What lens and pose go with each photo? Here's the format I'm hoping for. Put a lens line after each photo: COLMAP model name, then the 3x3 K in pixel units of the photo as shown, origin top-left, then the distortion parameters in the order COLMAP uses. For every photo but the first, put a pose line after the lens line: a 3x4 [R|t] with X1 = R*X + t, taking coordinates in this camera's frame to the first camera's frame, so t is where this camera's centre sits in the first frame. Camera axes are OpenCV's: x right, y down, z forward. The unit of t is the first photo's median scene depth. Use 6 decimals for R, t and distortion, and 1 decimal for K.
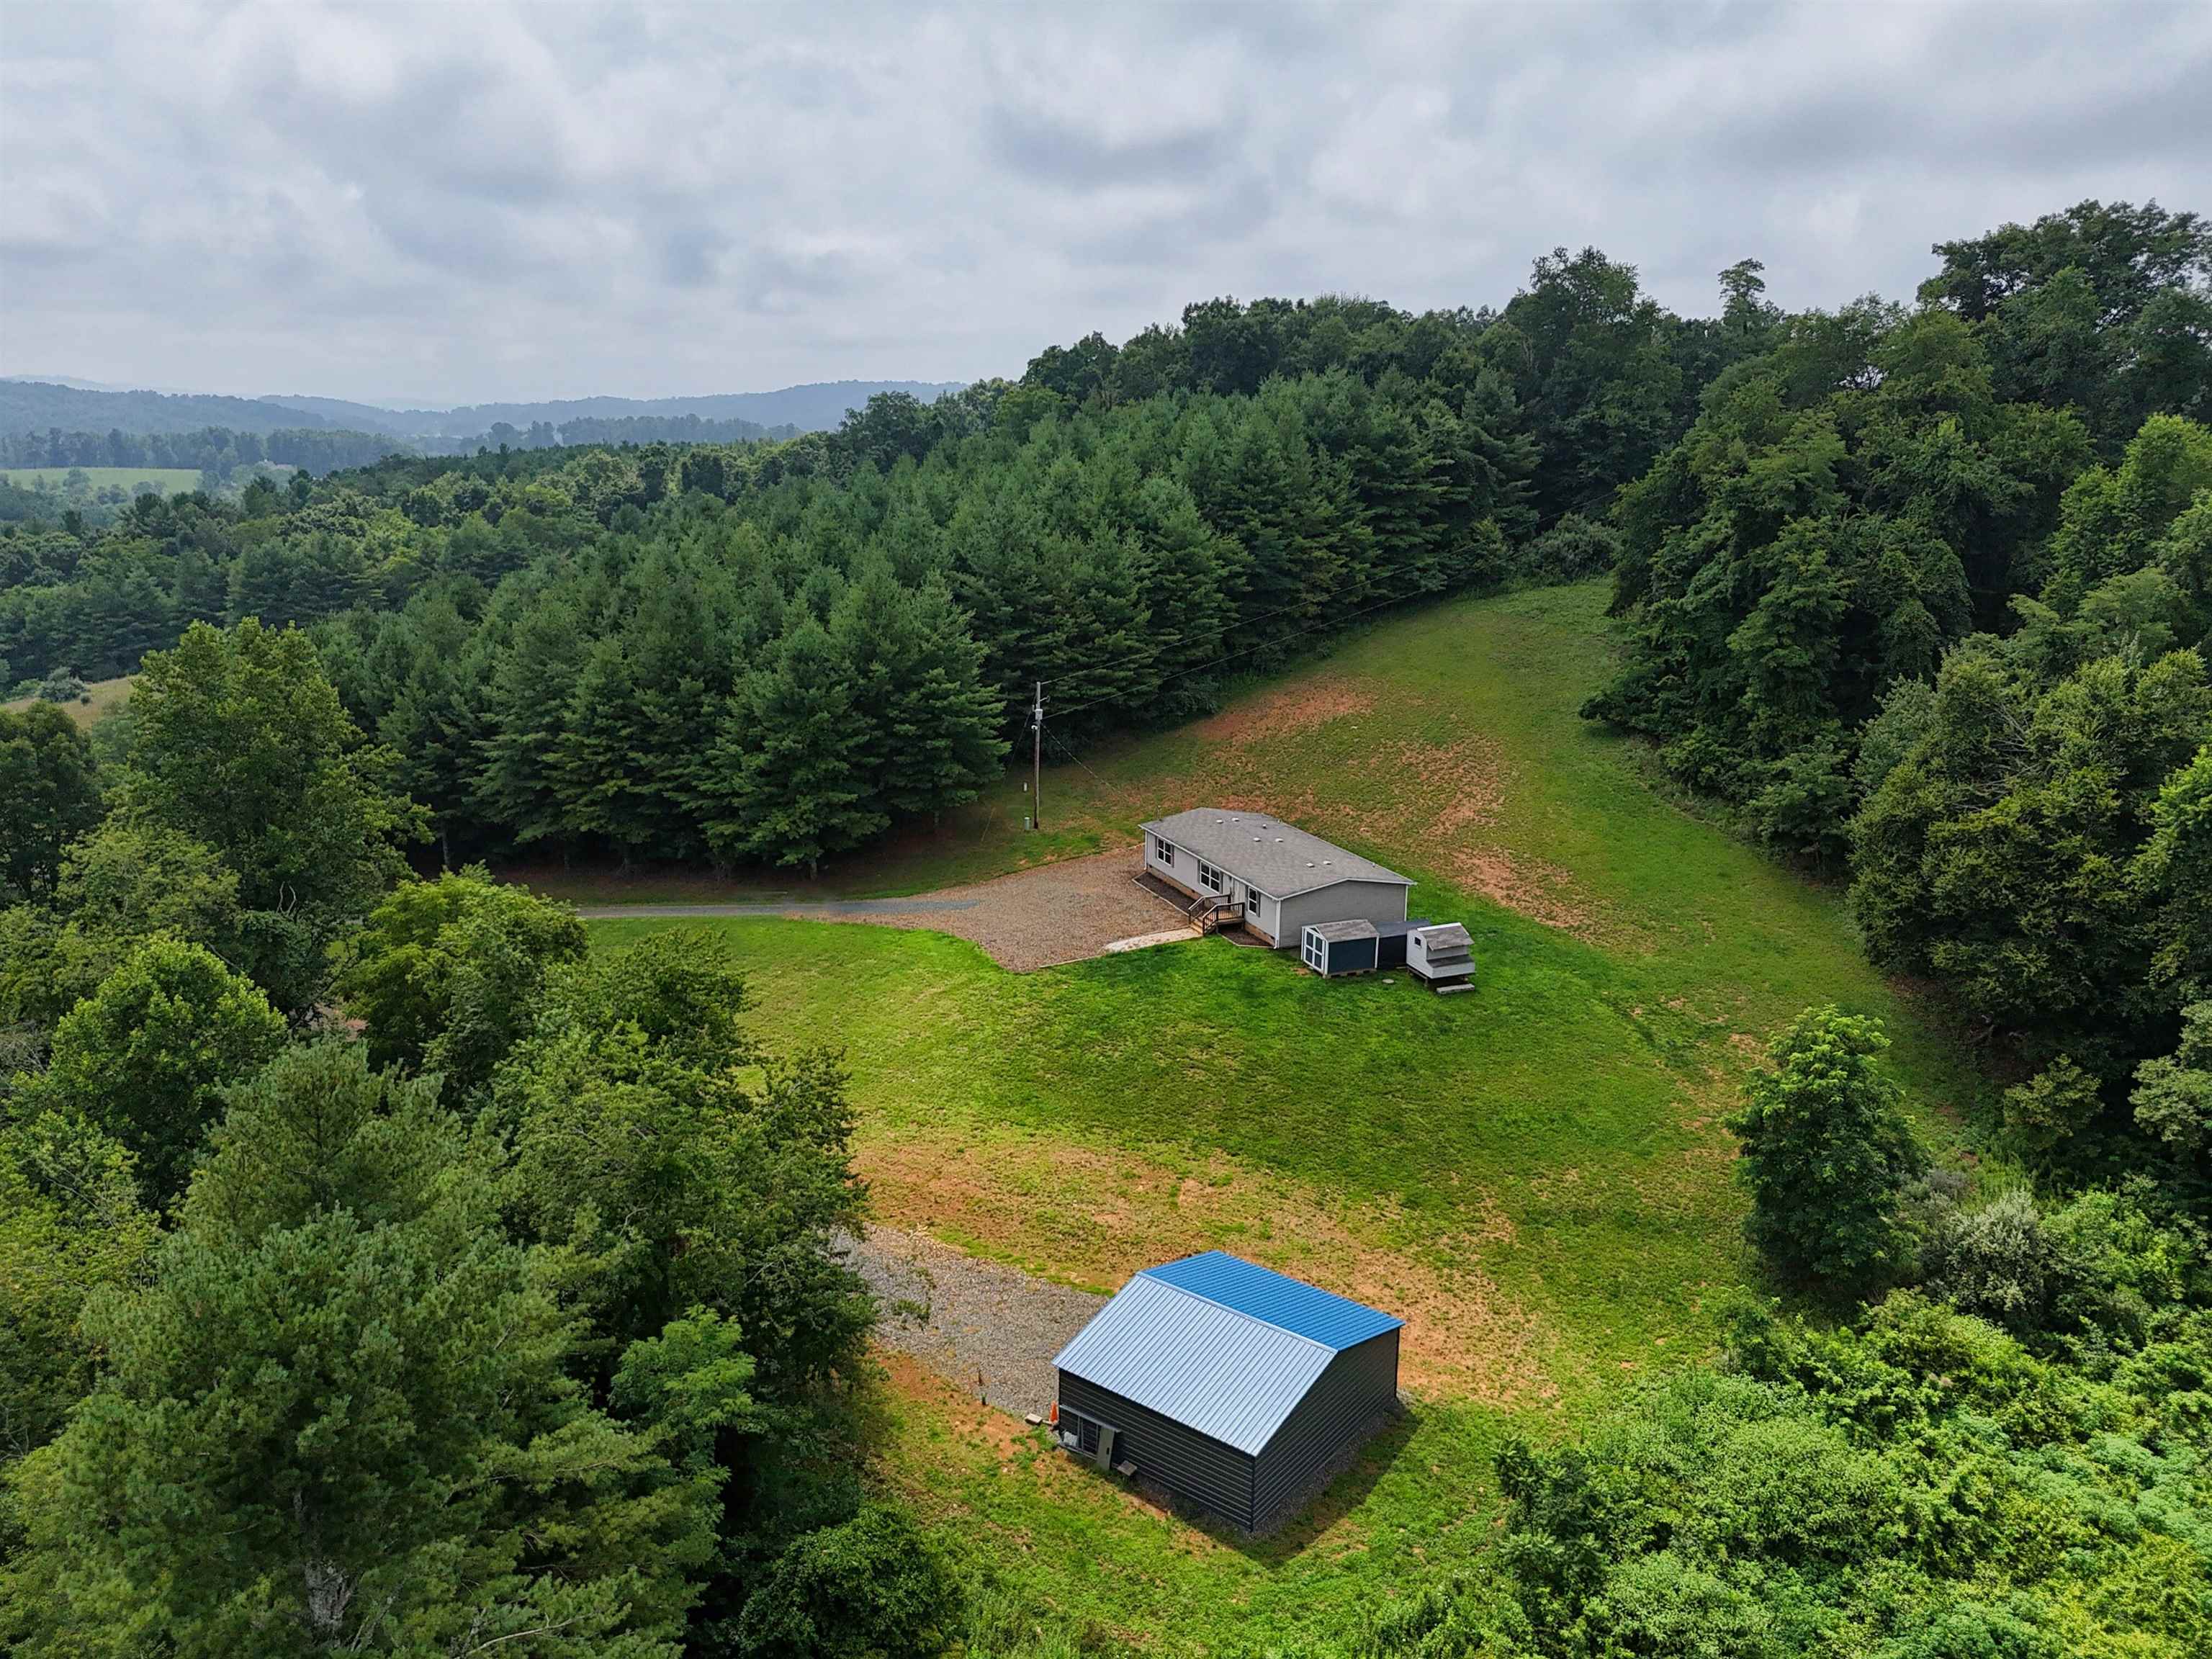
lens RADIAL K [[1626.0, 0, 1117.5], [0, 1626.0, 827.6], [0, 0, 1]] dist [0.143614, -0.384748]
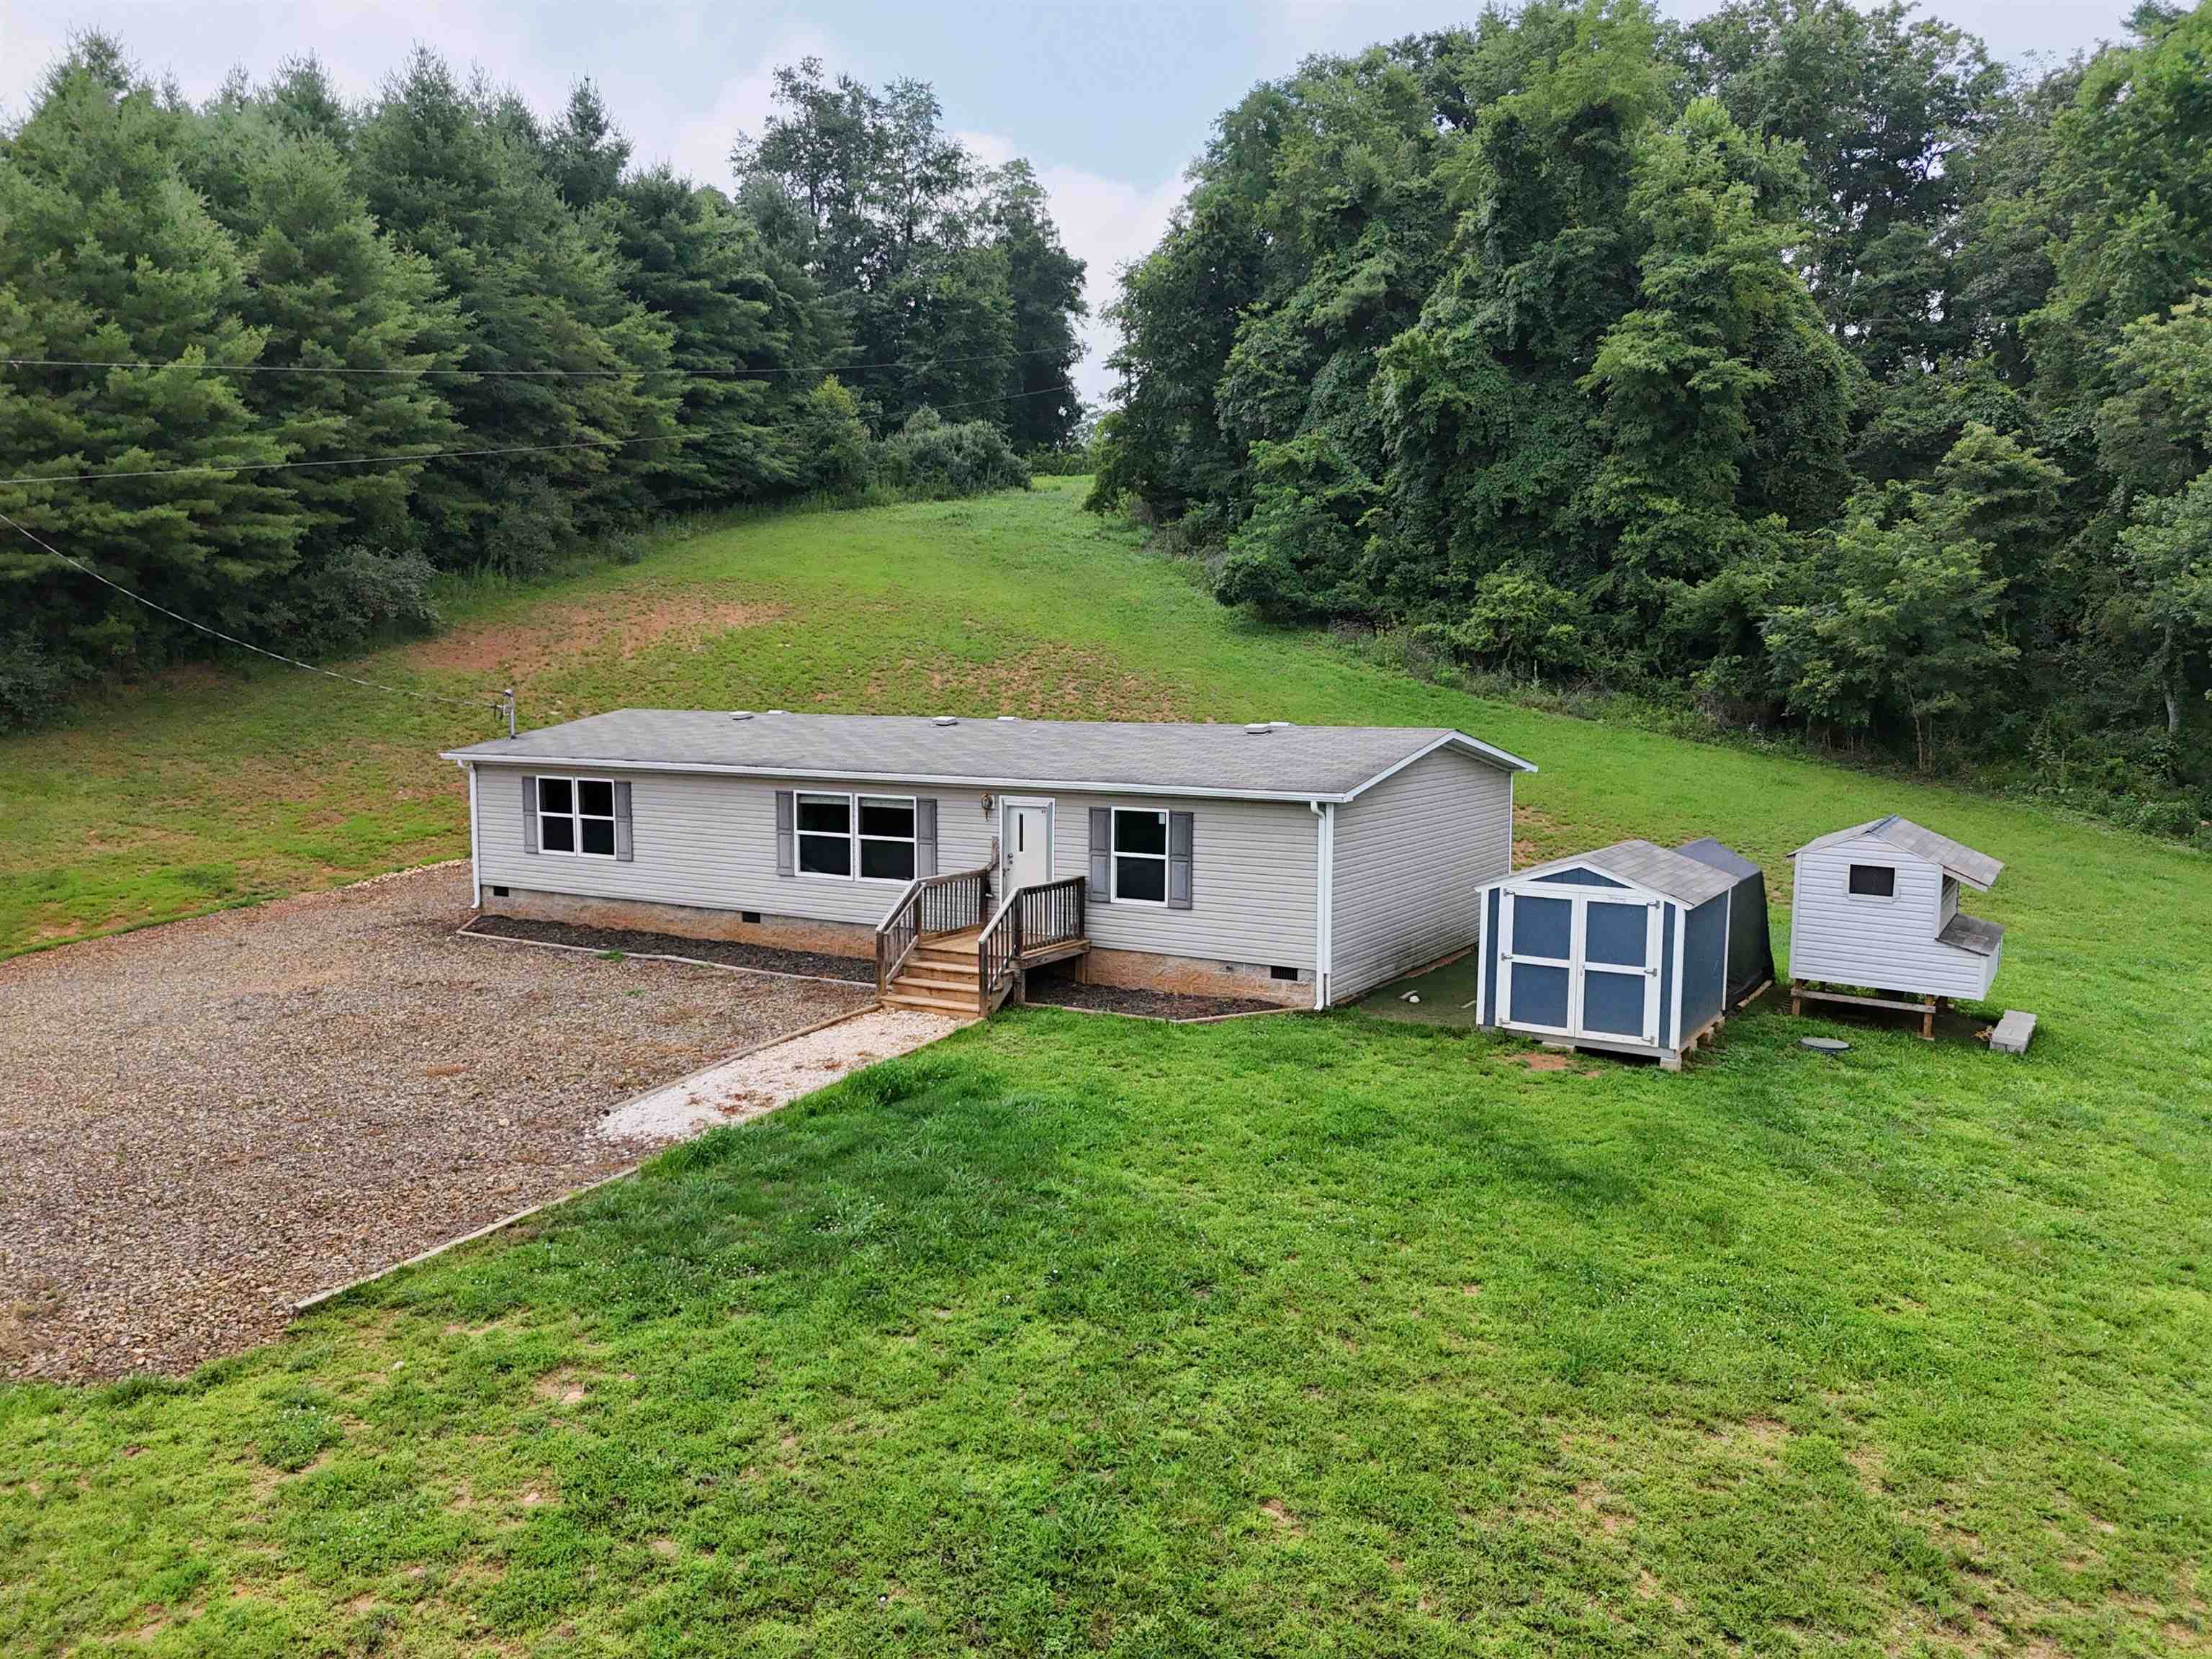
lens RADIAL K [[1632.5, 0, 1112.9], [0, 1632.5, 826.8], [0, 0, 1]] dist [0.065650, -0.067187]
pose [[0.809295, -0.059694, 0.584362, -0.058915], [0.144845, 0.984384, -0.100042, 0.054747], [-0.569264, 0.165605, 0.805303, 0.663450]]
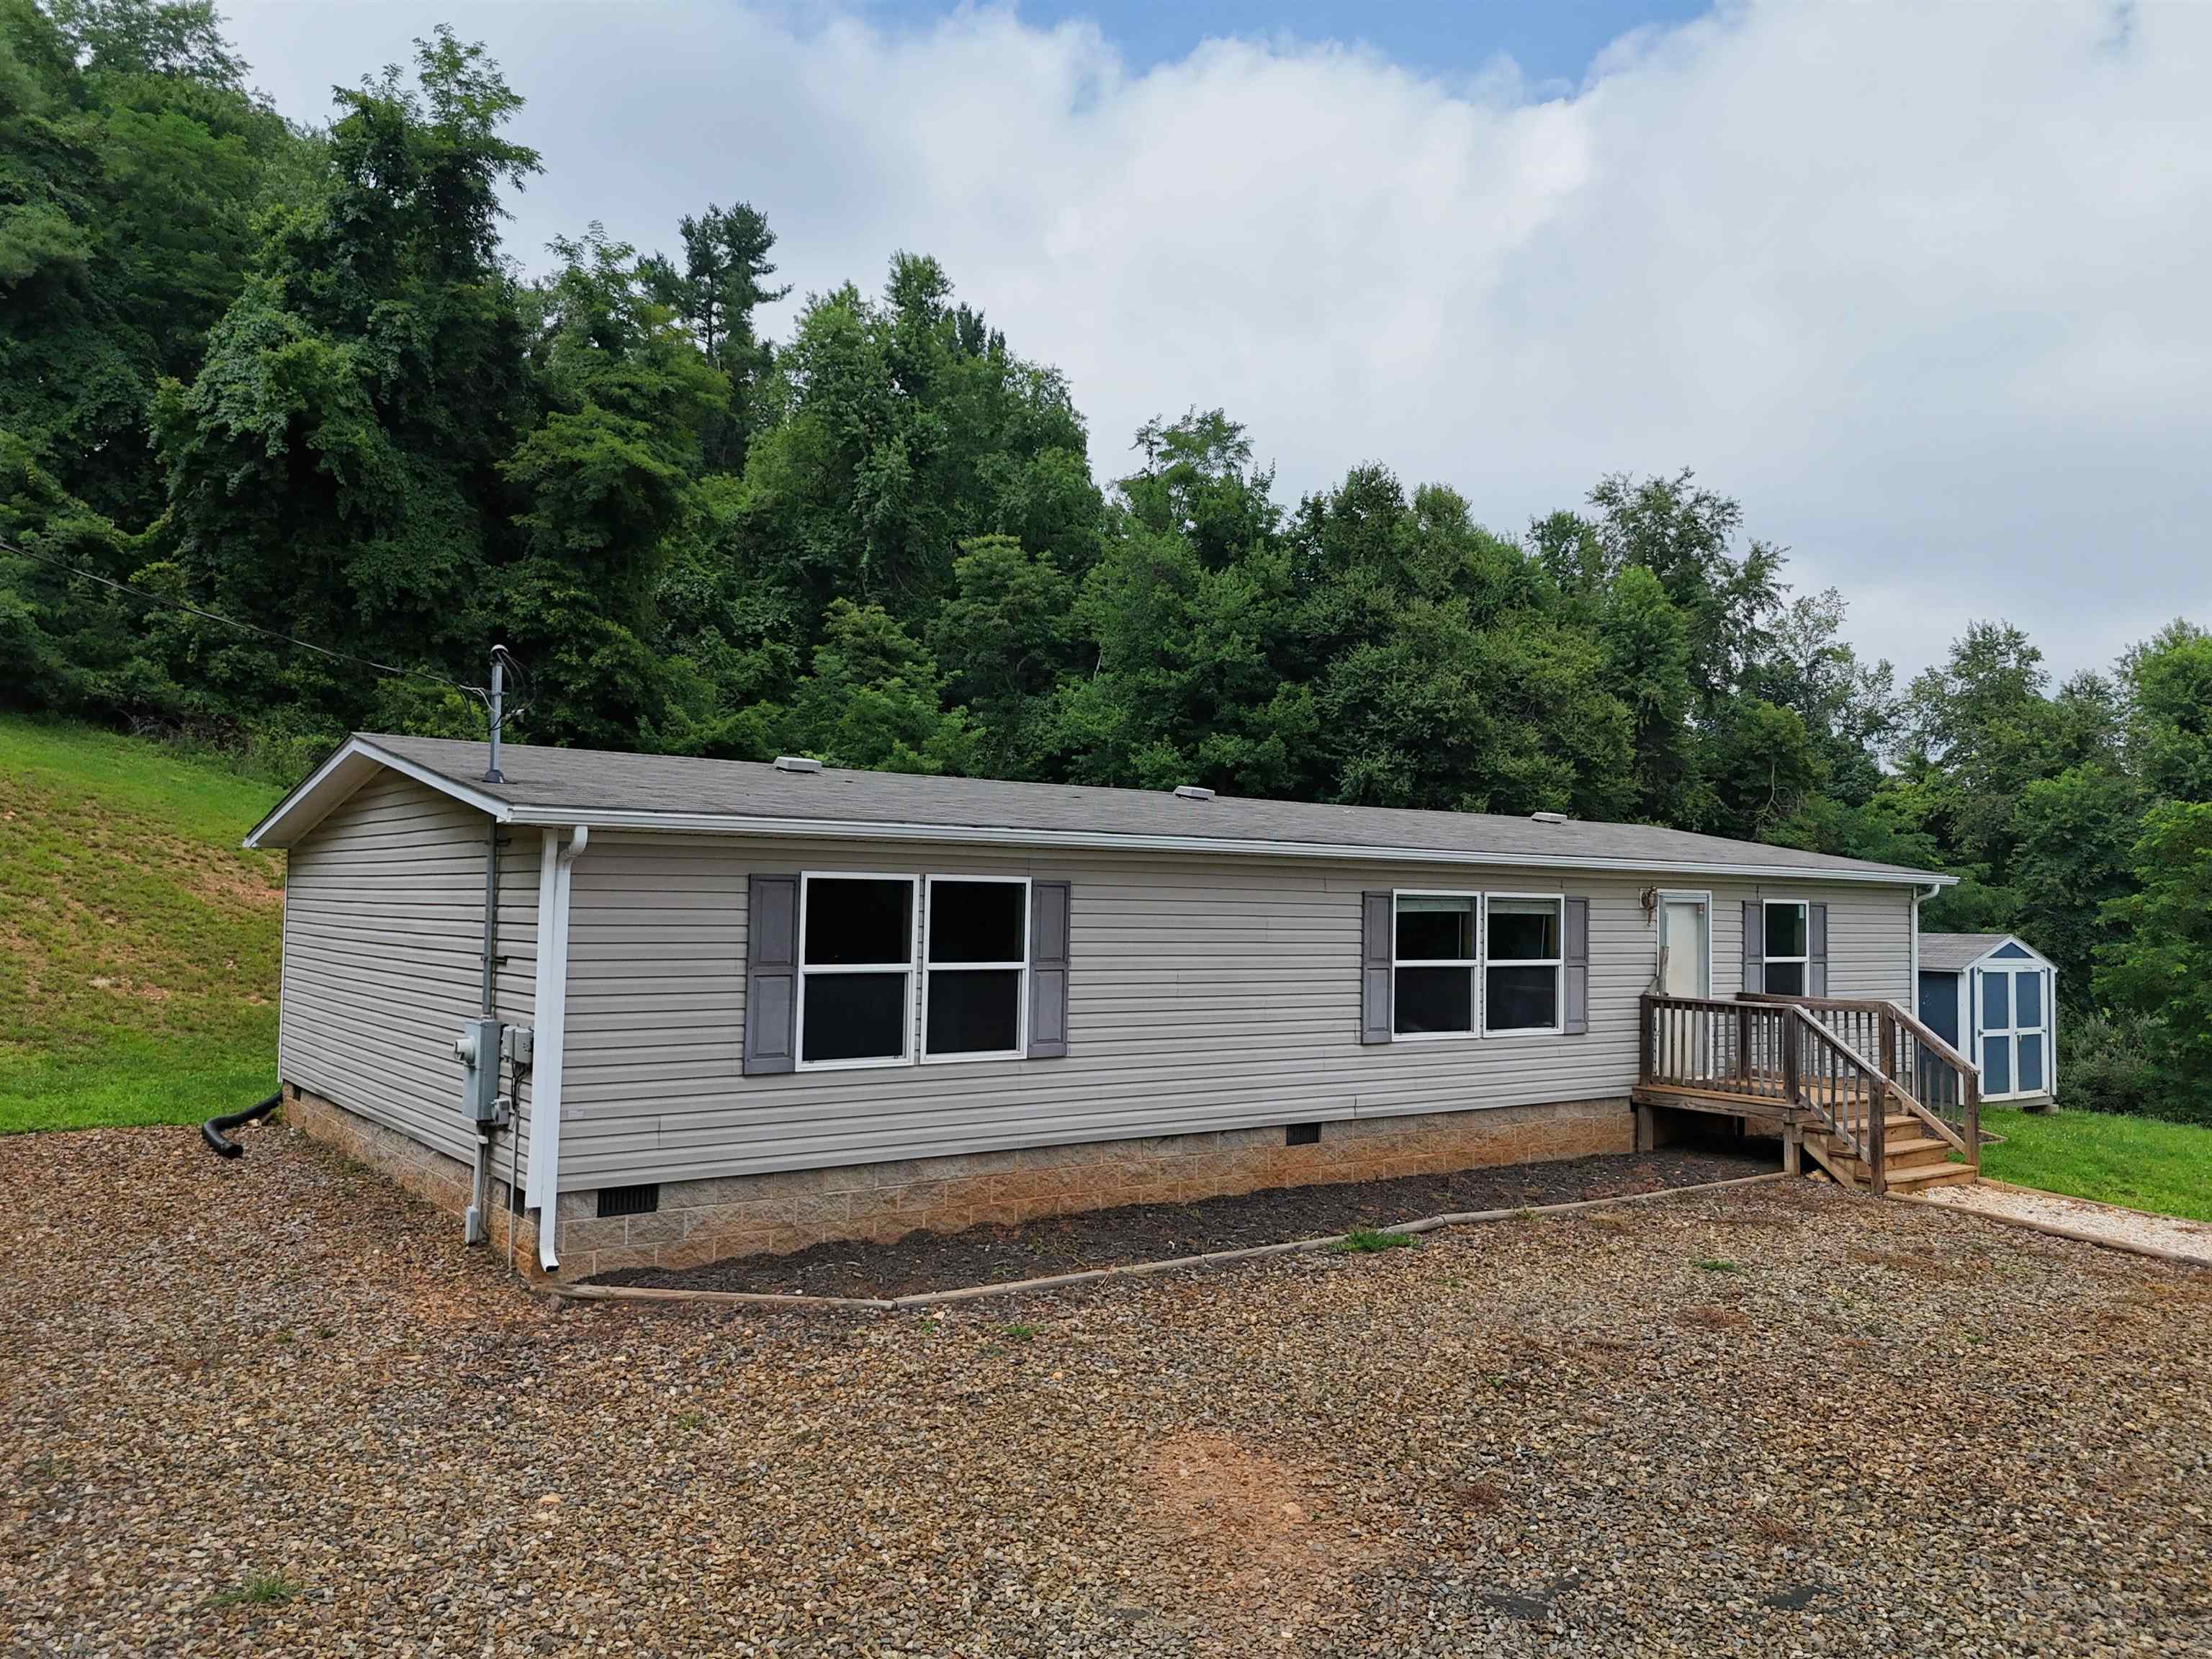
lens RADIAL K [[1632.5, 0, 1112.9], [0, 1632.5, 826.8], [0, 0, 1]] dist [0.065650, -0.067187]
pose [[-0.228110, 0.029766, 0.973180, -0.084053], [0.215727, 0.976234, 0.020706, 0.004783], [-0.949436, 0.214665, -0.229110, 0.940003]]
